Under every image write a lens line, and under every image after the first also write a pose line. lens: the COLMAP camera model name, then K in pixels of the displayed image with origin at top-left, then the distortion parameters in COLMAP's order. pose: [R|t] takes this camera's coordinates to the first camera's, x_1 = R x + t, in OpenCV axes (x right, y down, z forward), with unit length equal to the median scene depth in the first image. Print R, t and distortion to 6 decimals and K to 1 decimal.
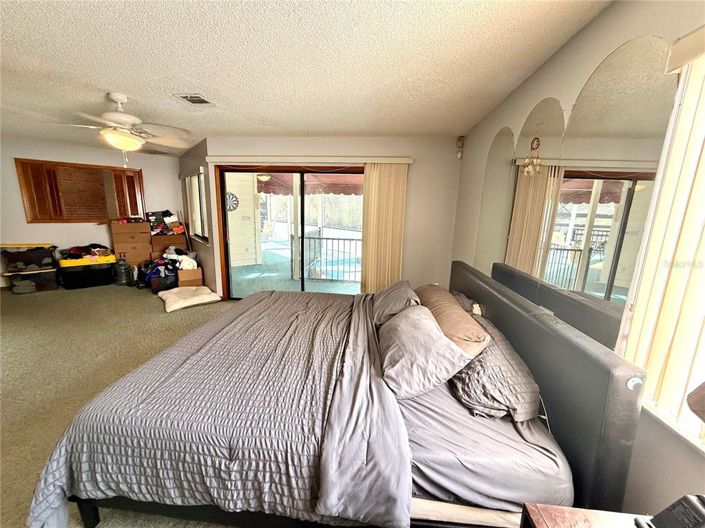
lens RADIAL K [[279.5, 0, 349.0], [0, 279.5, 263.0], [0, 0, 1]] dist [0.000223, -0.000031]
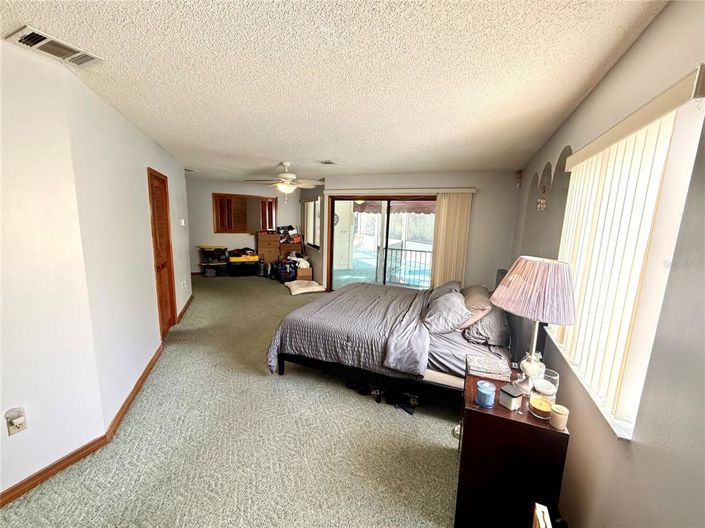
lens RADIAL K [[279.5, 0, 349.0], [0, 279.5, 263.0], [0, 0, 1]] dist [0.000223, -0.000031]
pose [[0.954332, 0.050908, -0.294380, 0.054854], [-0.064144, 0.997310, -0.035475, 0.035394], [0.291782, 0.052737, 0.955030, -0.295093]]
